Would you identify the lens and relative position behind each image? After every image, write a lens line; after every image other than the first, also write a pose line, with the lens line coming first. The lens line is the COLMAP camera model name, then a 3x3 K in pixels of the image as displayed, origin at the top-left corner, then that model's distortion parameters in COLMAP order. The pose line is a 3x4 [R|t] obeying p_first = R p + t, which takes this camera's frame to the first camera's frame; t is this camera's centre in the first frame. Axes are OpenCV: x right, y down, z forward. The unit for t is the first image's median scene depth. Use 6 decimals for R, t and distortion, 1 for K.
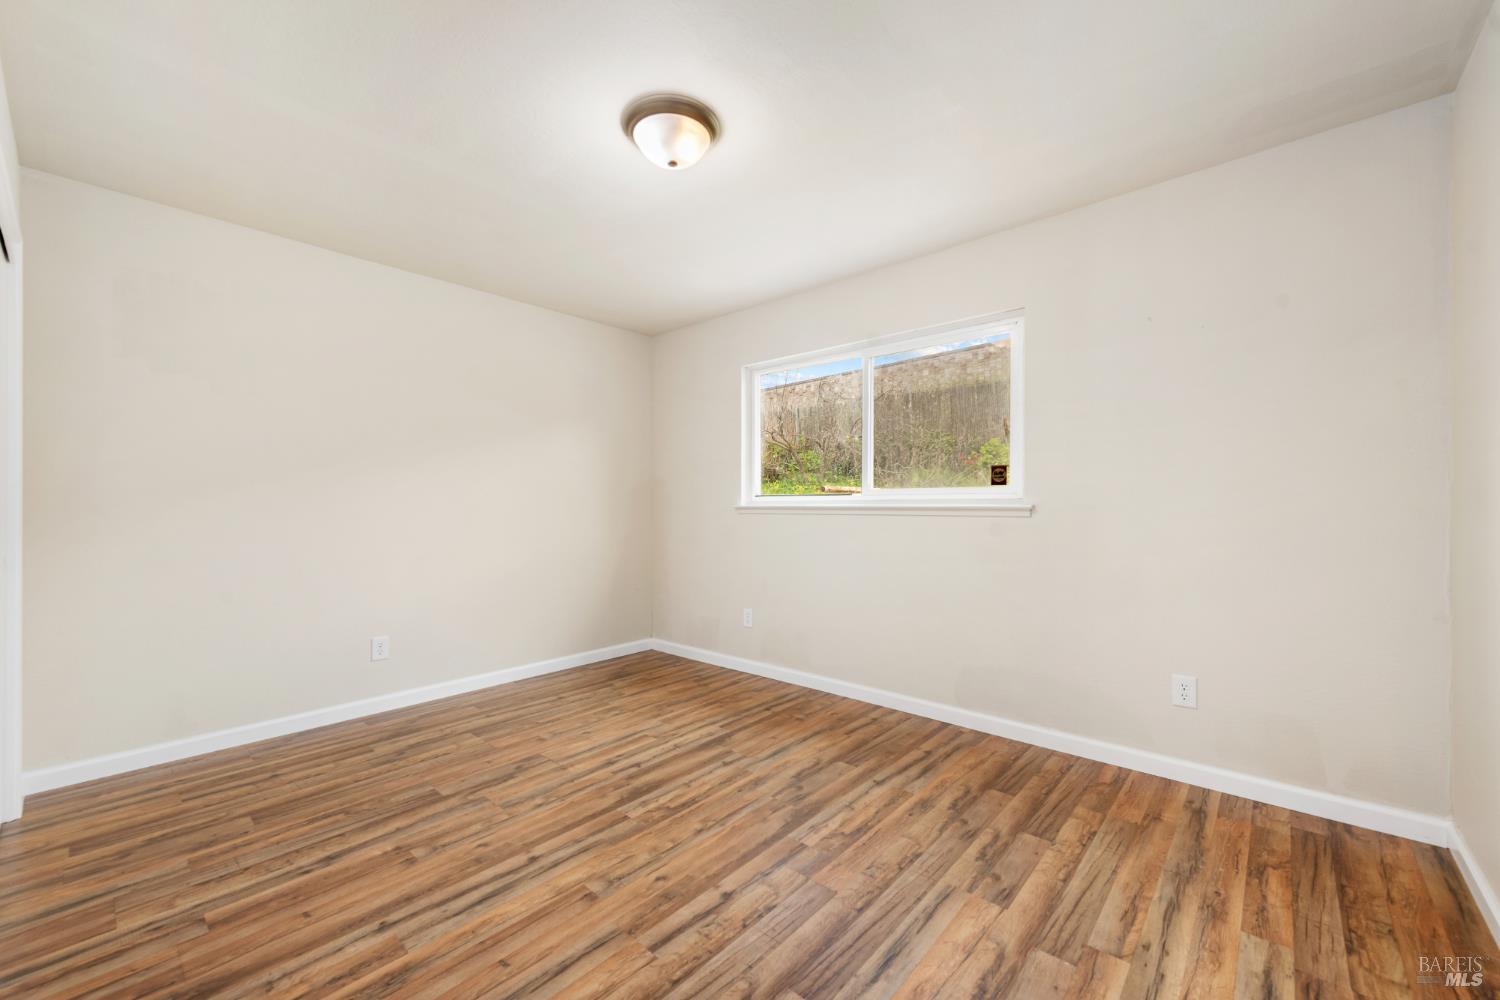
lens RADIAL K [[583.7, 0, 750.3], [0, 583.7, 502.2], [0, 0, 1]] dist [0.020772, -0.006280]
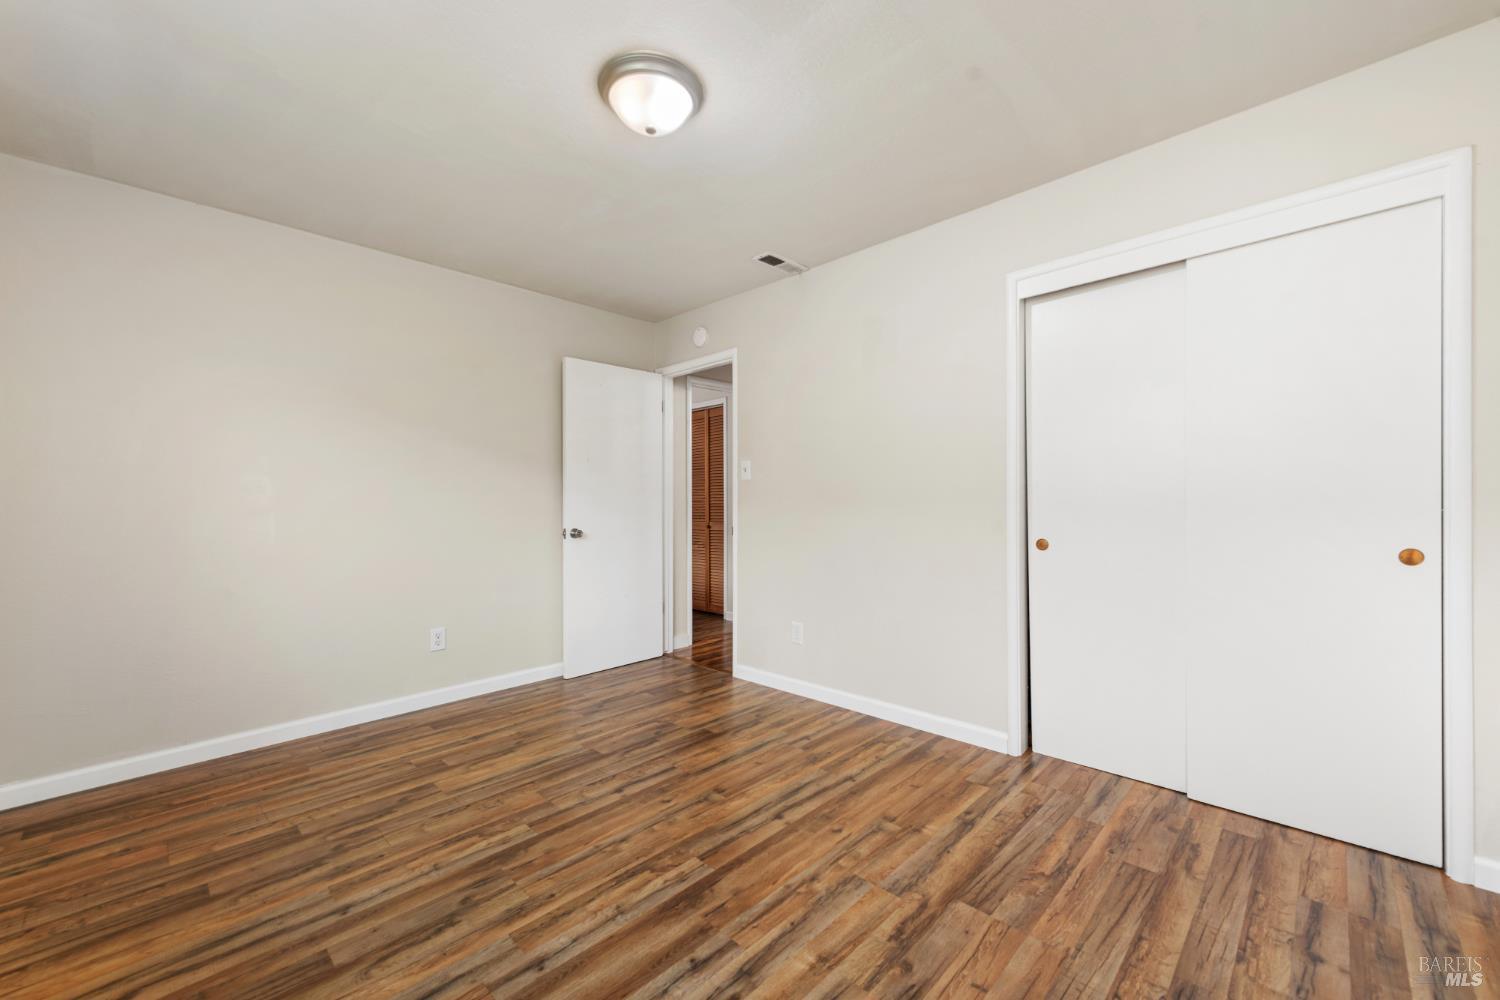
lens RADIAL K [[583.7, 0, 750.3], [0, 583.7, 502.2], [0, 0, 1]] dist [0.020772, -0.006280]
pose [[-0.998833, 0.014682, 0.046017, -0.351049], [0.014382, 0.999873, -0.006825, 0.014971], [-0.046112, -0.006155, -0.998917, 1.982021]]
